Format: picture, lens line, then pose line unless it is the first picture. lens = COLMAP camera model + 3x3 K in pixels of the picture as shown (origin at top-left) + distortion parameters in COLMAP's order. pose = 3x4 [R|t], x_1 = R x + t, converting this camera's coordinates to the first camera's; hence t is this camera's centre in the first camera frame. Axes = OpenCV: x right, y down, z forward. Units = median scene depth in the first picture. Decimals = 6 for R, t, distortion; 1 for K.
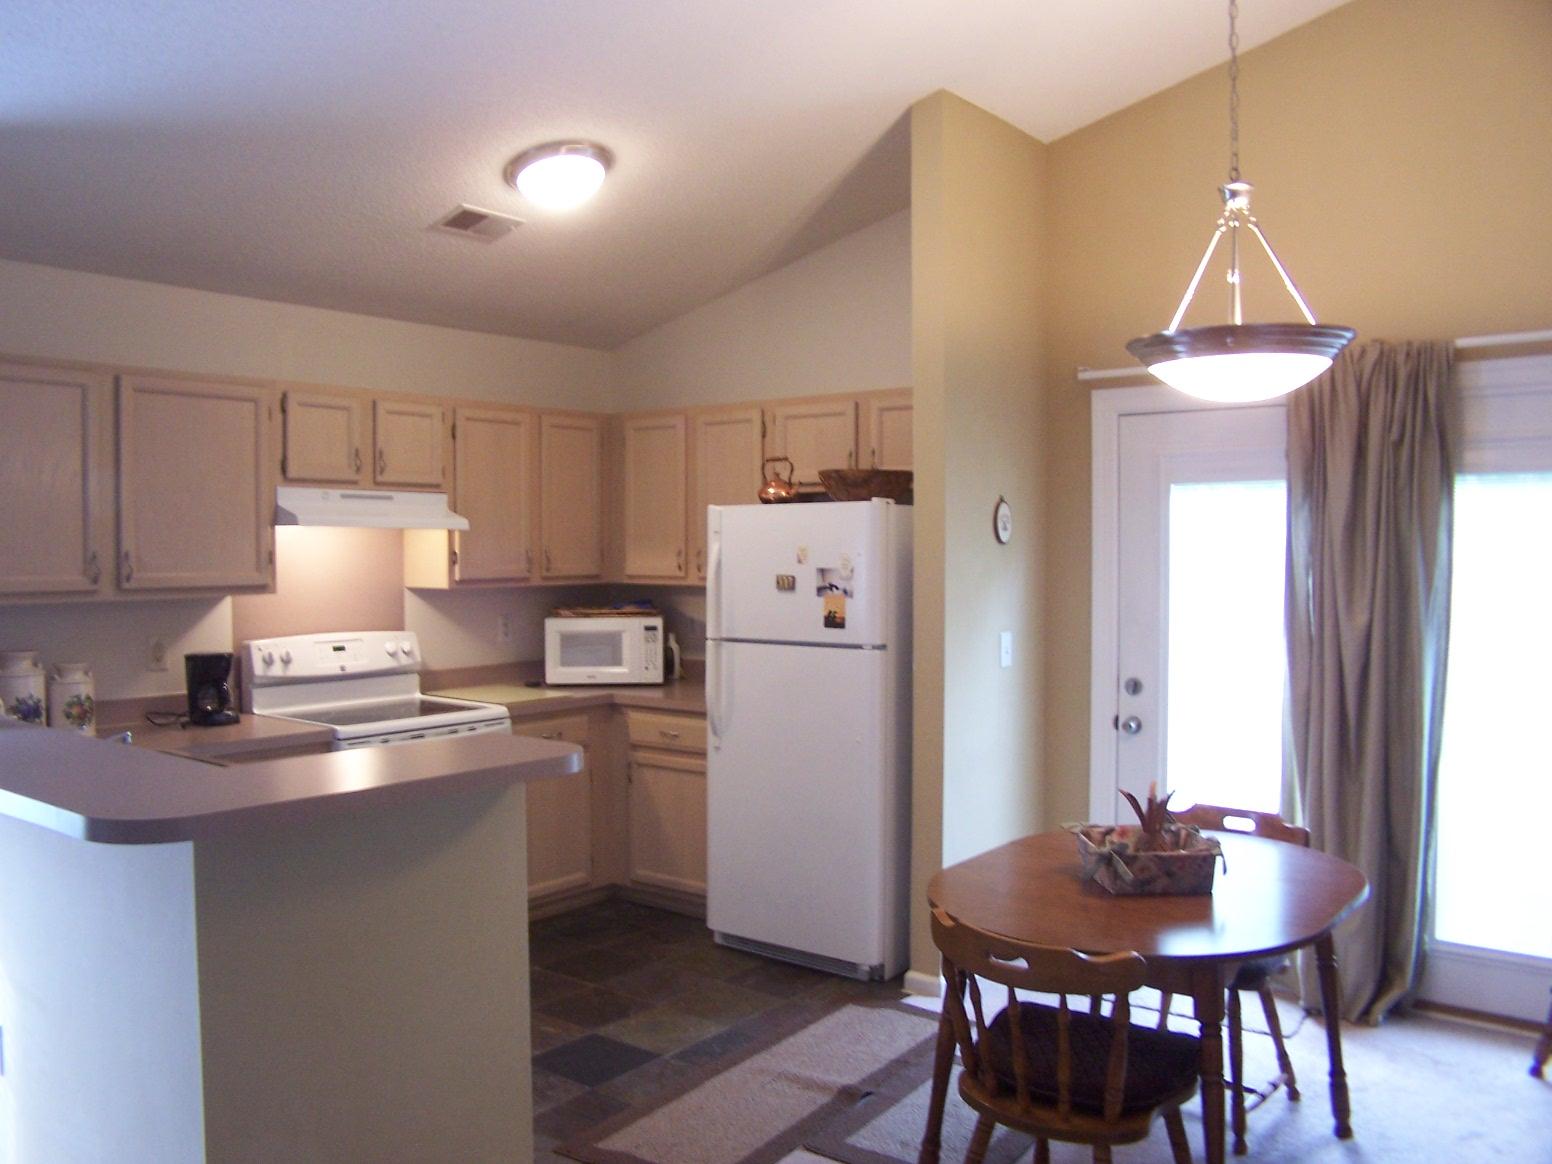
lens RADIAL K [[1284.6, 0, 755.0], [0, 1284.6, 589.1], [0, 0, 1]] dist [-0.132736, 0.104782]
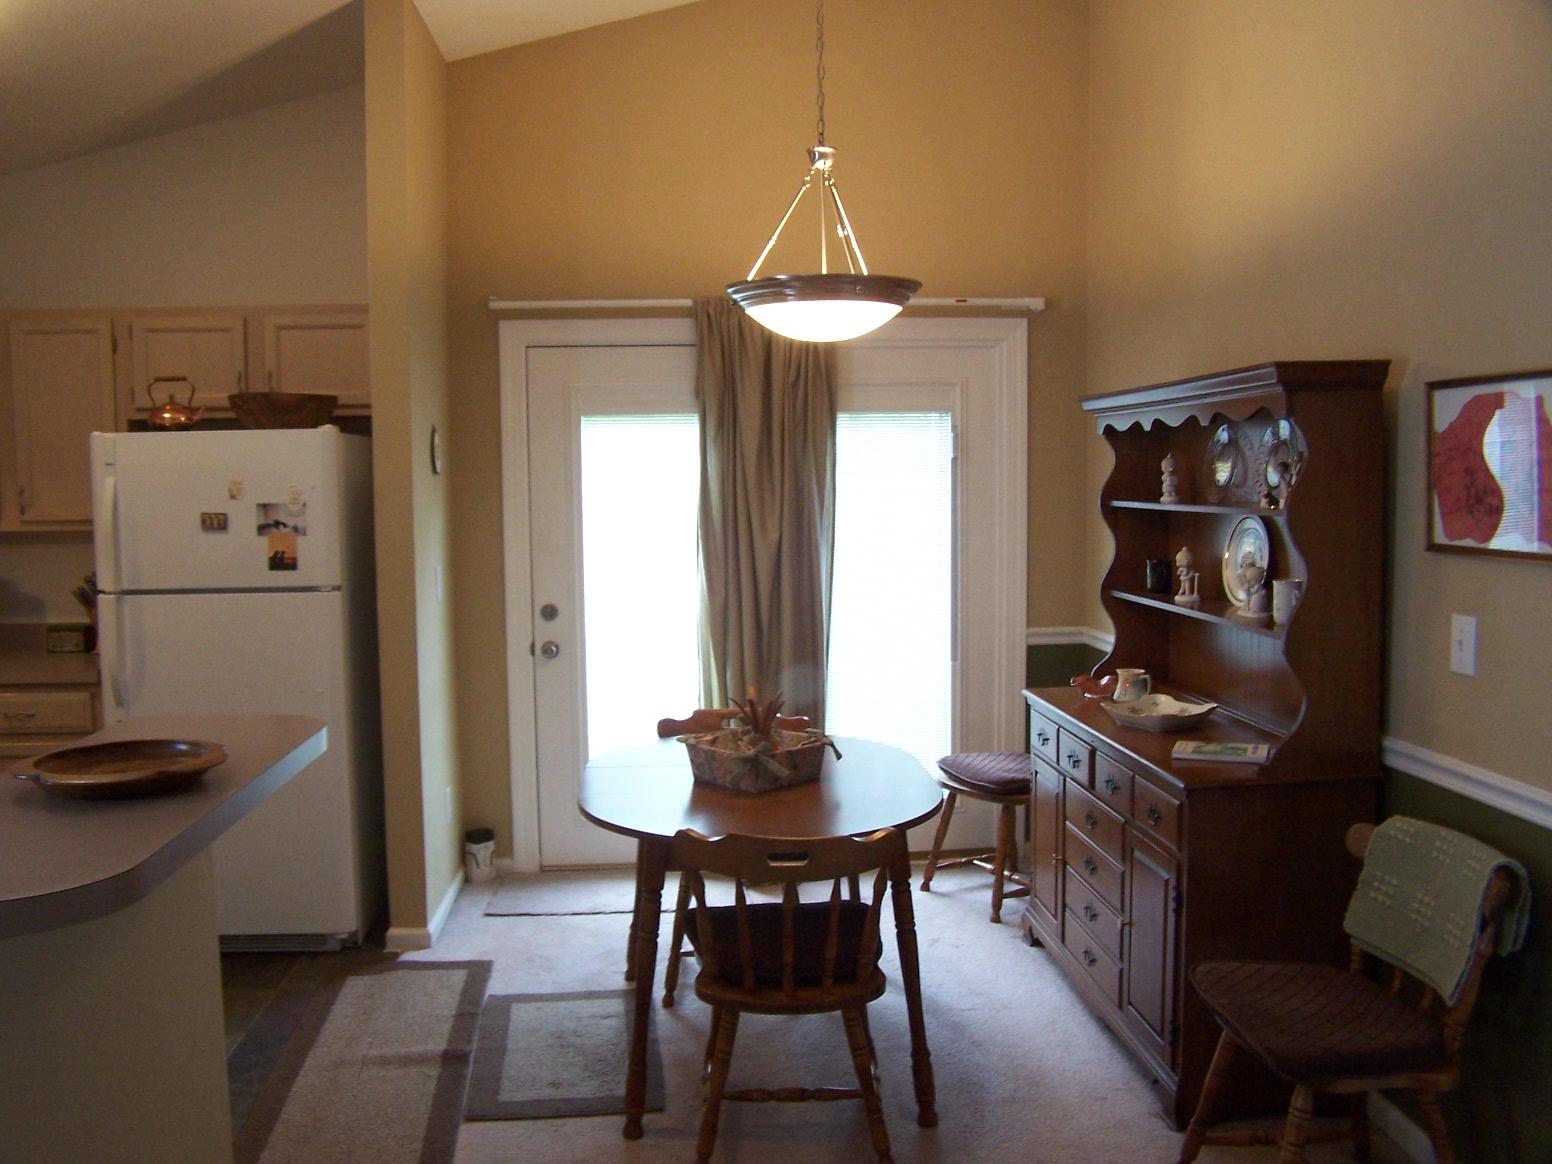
lens RADIAL K [[1284.6, 0, 755.0], [0, 1284.6, 589.1], [0, 0, 1]] dist [-0.132736, 0.104782]
pose [[0.736263, -0.062577, 0.673796, -0.271599], [0.030172, 0.997761, 0.059695, 0.000853], [-0.676023, -0.023621, 0.736502, 0.119457]]
